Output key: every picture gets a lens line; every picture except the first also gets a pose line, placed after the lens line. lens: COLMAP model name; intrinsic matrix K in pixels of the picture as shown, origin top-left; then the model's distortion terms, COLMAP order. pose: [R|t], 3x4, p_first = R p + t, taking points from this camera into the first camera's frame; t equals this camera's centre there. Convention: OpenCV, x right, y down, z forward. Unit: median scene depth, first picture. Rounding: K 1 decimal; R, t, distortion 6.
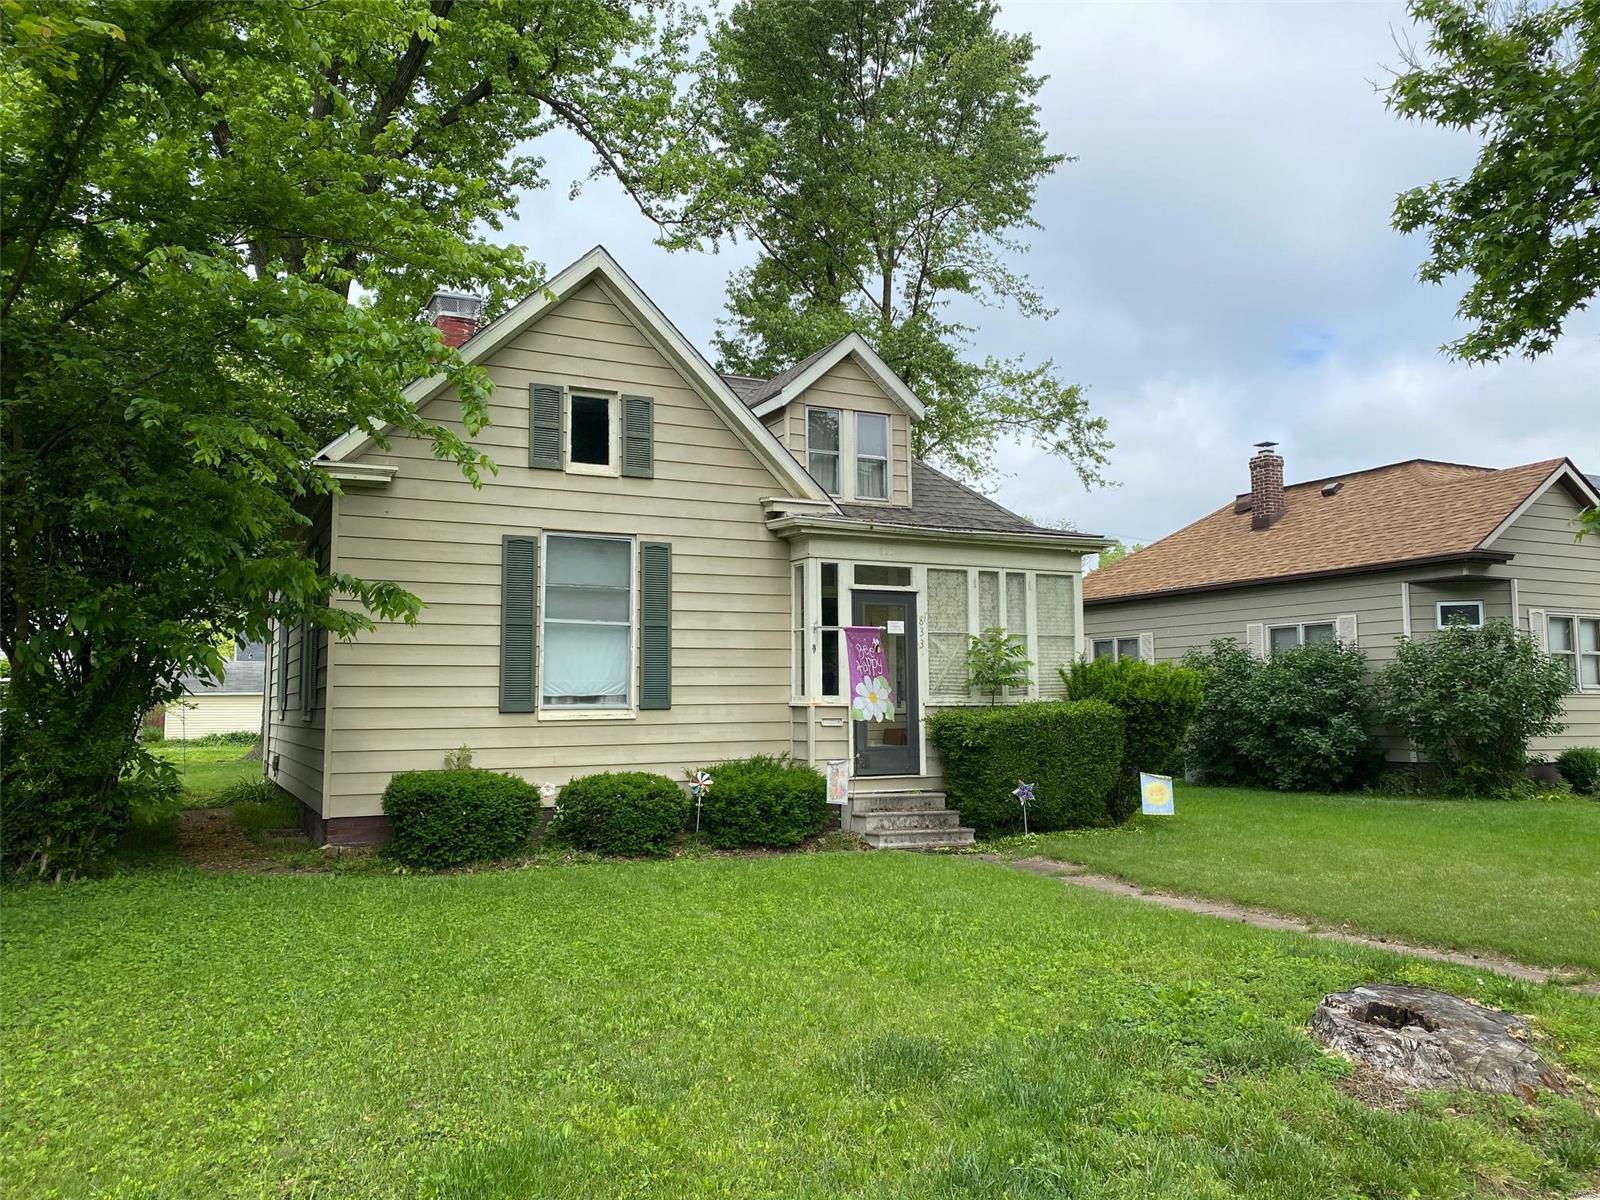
lens RADIAL K [[1214.9, 0, 814.8], [0, 1214.9, 595.7], [0, 0, 1]] dist [0.031268, -0.002980]
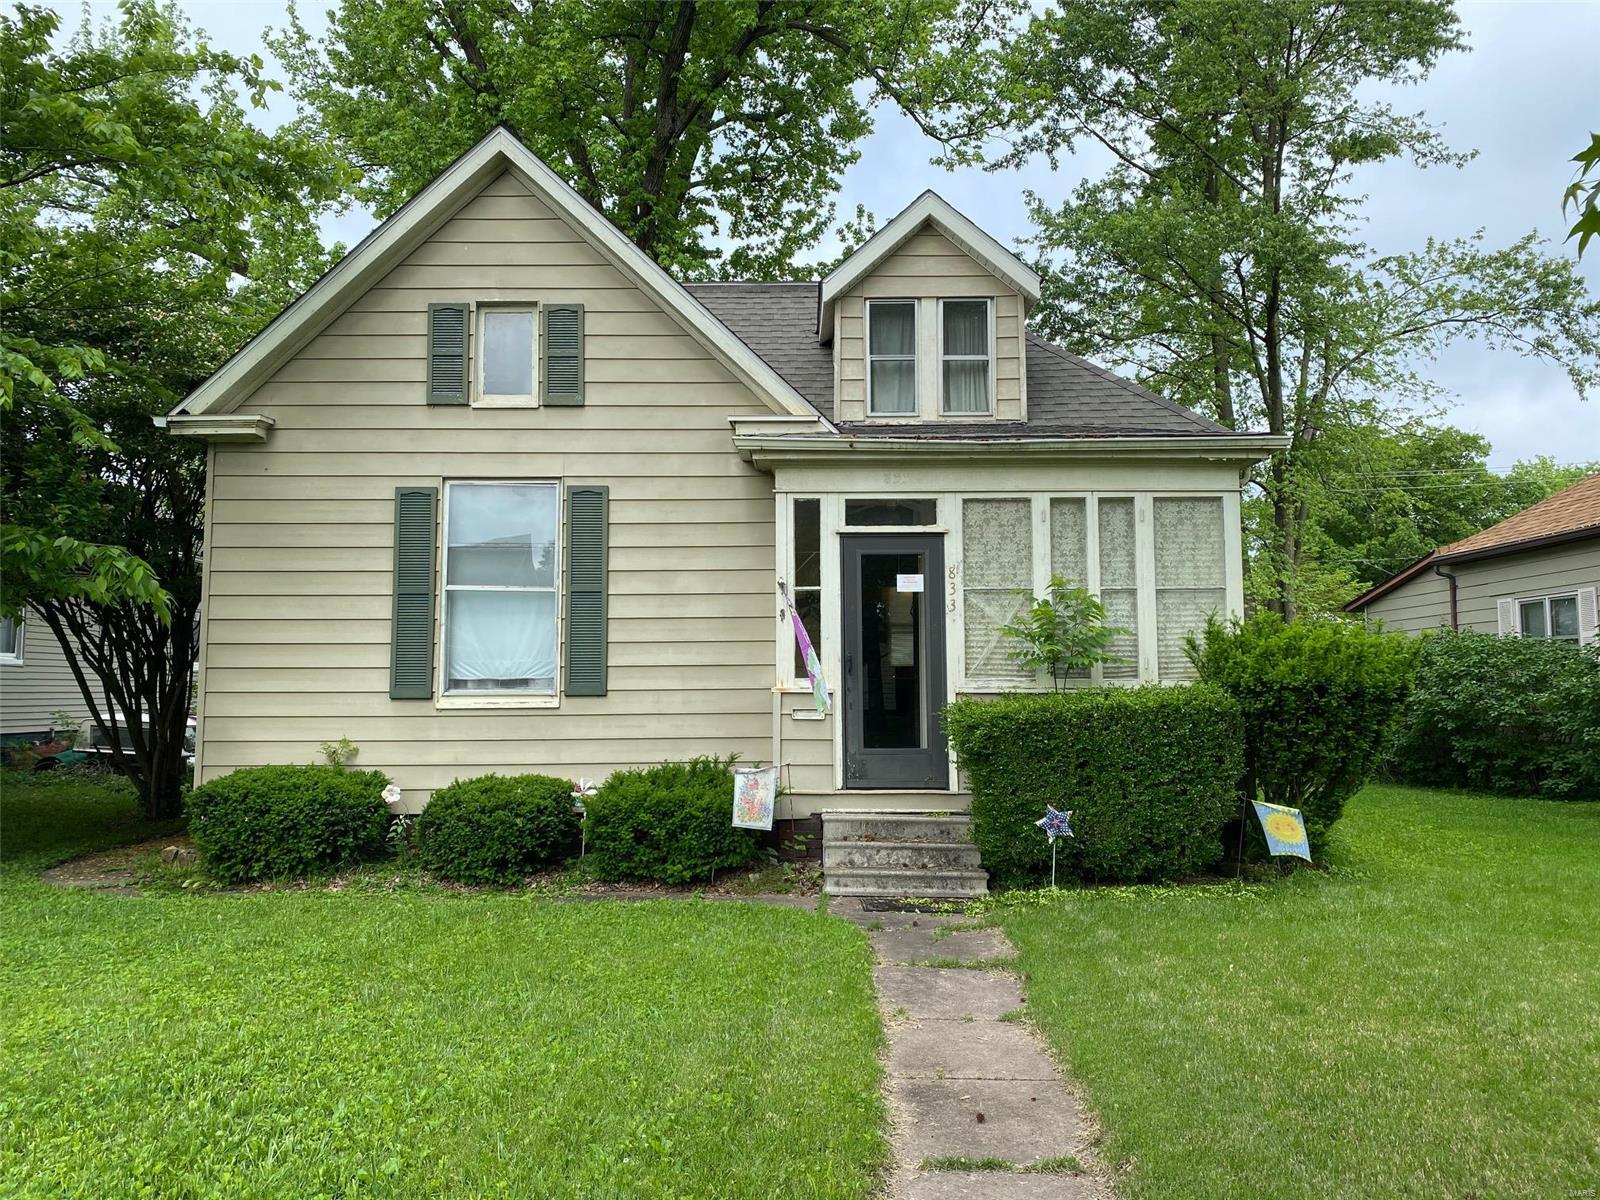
lens RADIAL K [[1211.1, 0, 800.0], [0, 1211.1, 600.0], [0, 0, 1]] dist [0.064977, -0.080033]
pose [[0.894194, -0.030078, -0.446669, 0.343799], [0.036916, 0.999297, 0.006612, 0.030291], [0.446156, -0.022402, 0.894675, 0.347342]]
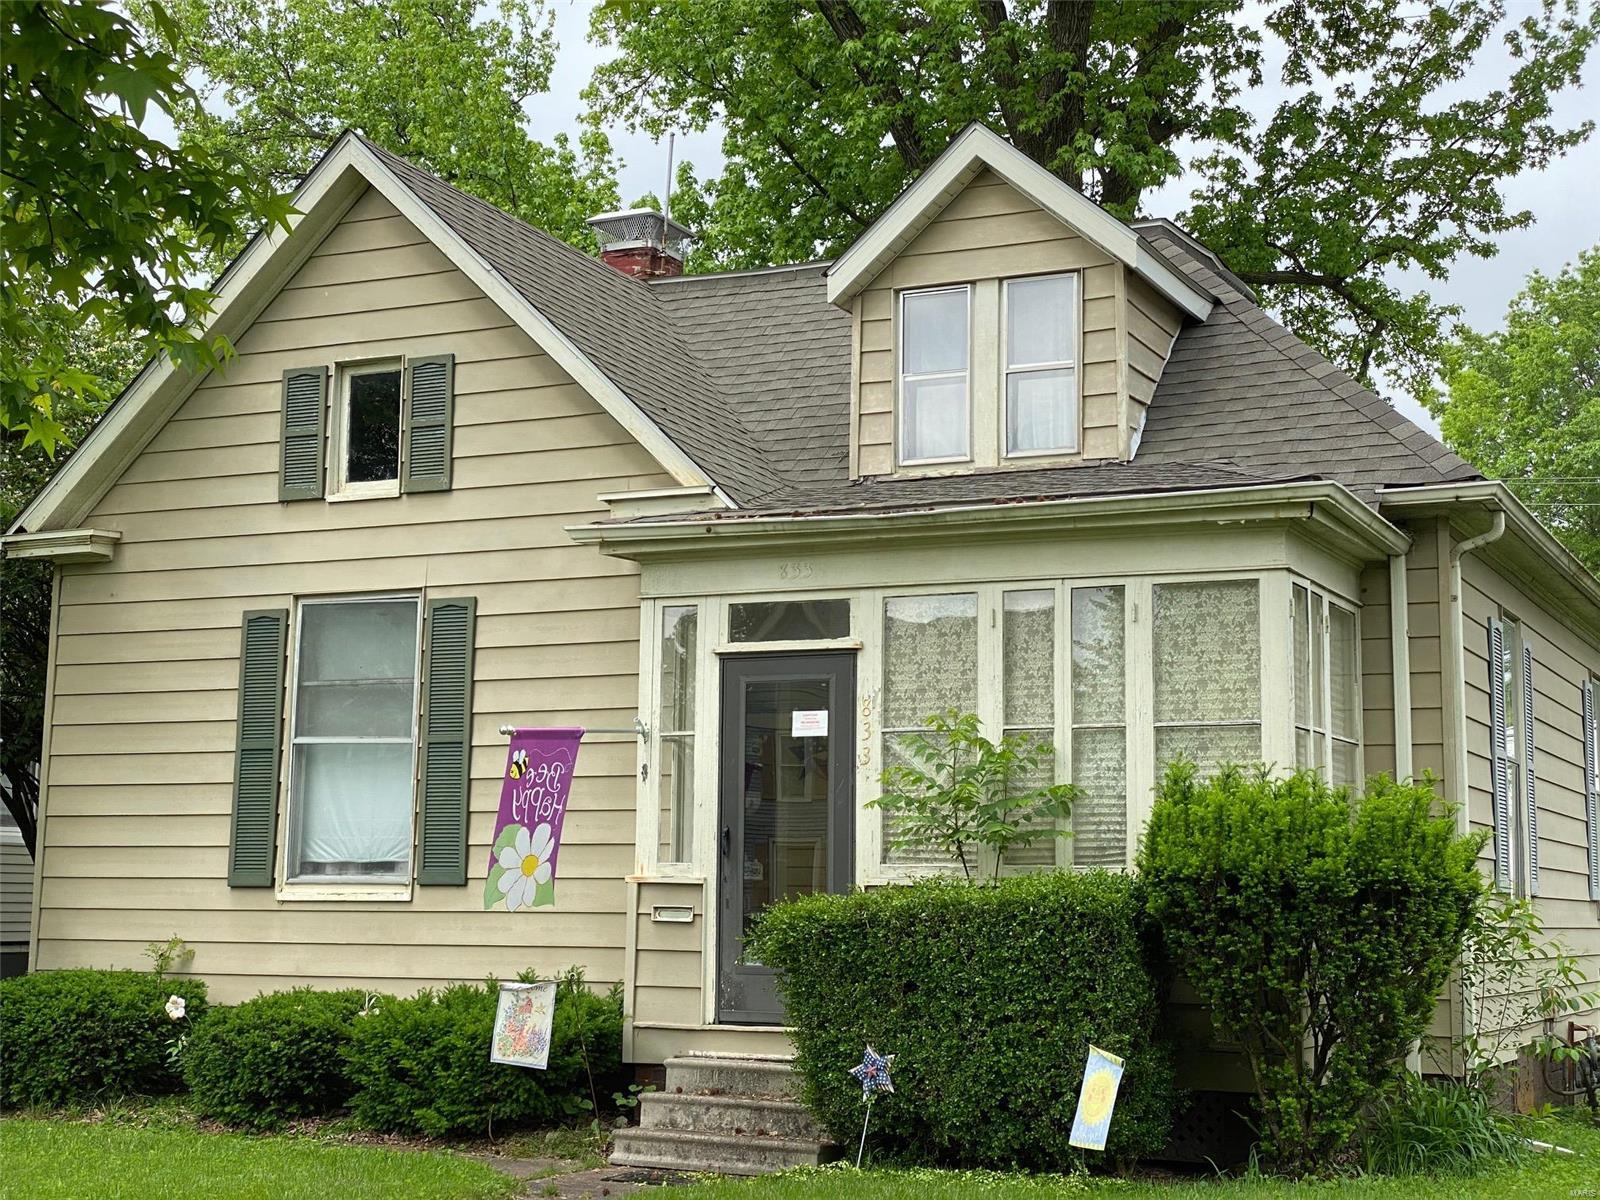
lens RADIAL K [[2395.4, 0, 810.9], [0, 2395.4, 574.5], [0, 0, 1]] dist [0.039188, 0.241668]
pose [[0.615204, -0.095554, -0.782556, 0.872924], [0.052820, 0.995393, -0.080019, 0.045659], [0.786596, 0.007894, 0.617417, 0.420765]]
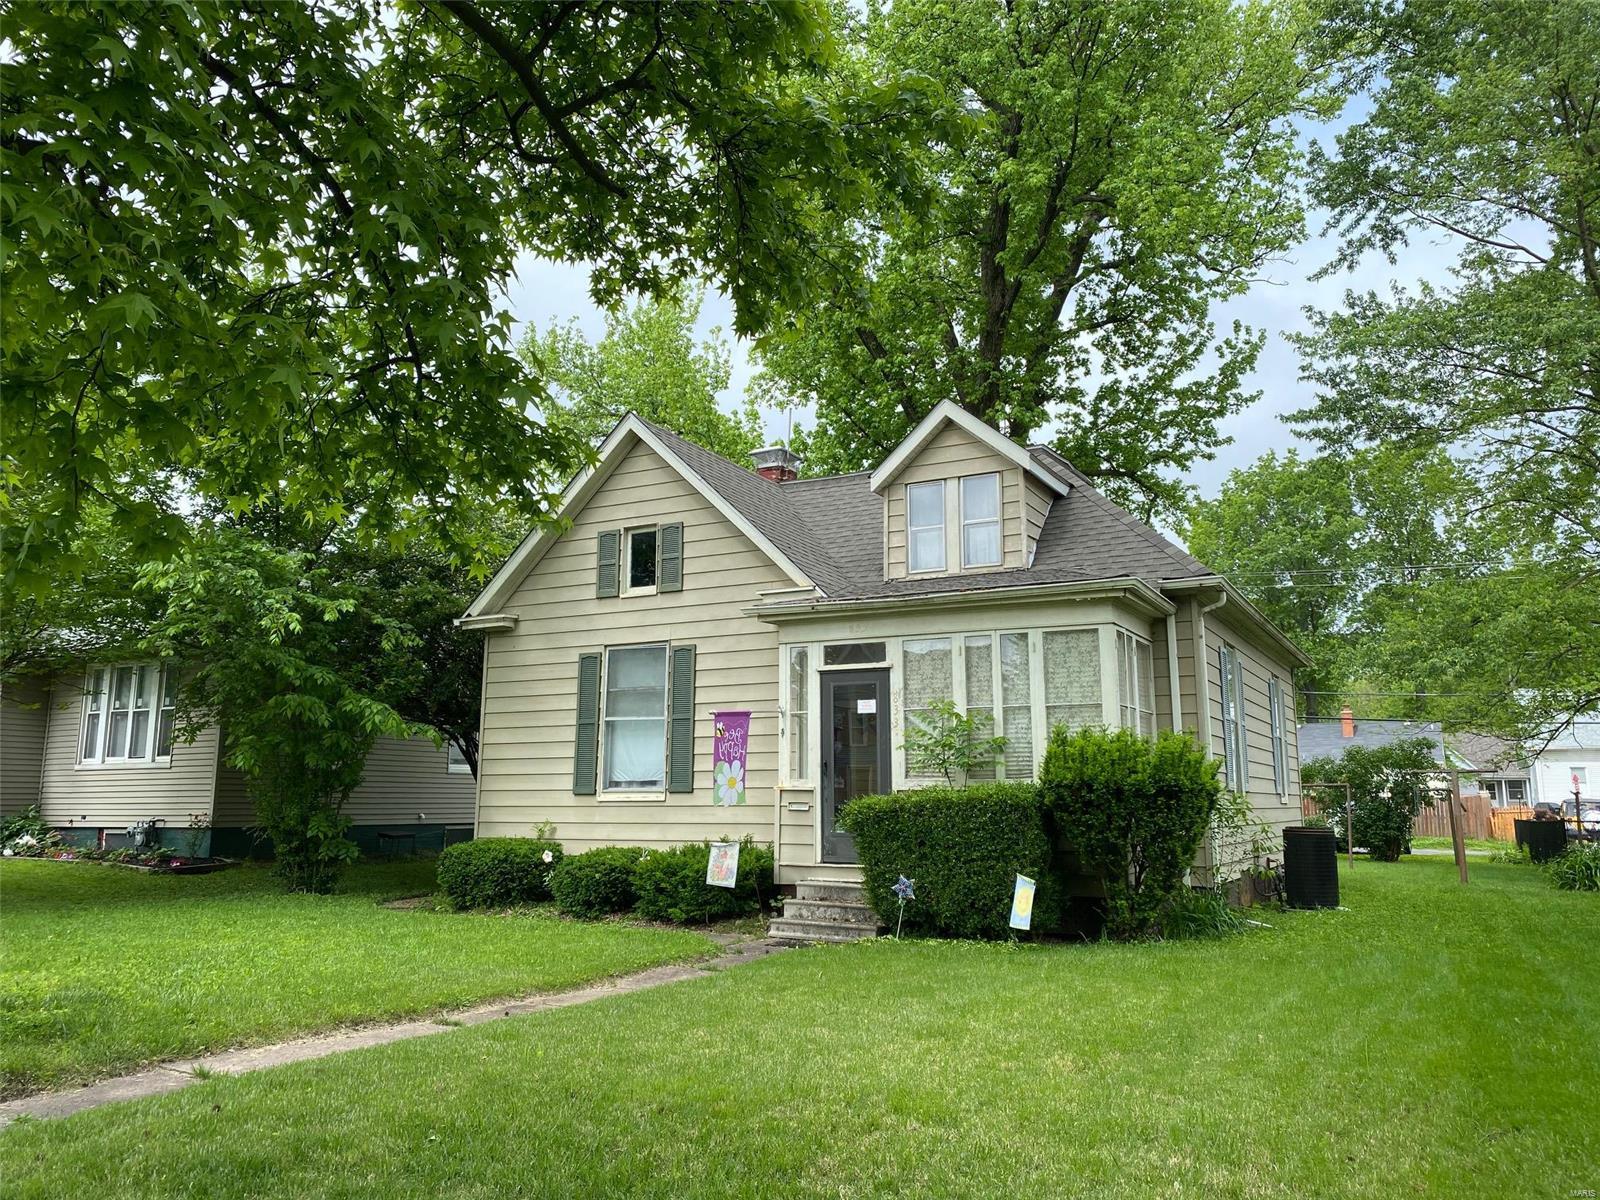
lens RADIAL K [[1217.0, 0, 802.4], [0, 1217.0, 575.6], [0, 0, 1]] dist [0.056725, -0.049246]
pose [[0.572698, -0.142411, -0.807302, 0.868646], [0.066948, 0.989630, -0.127082, 0.044267], [0.817028, 0.018732, 0.576293, 0.422961]]
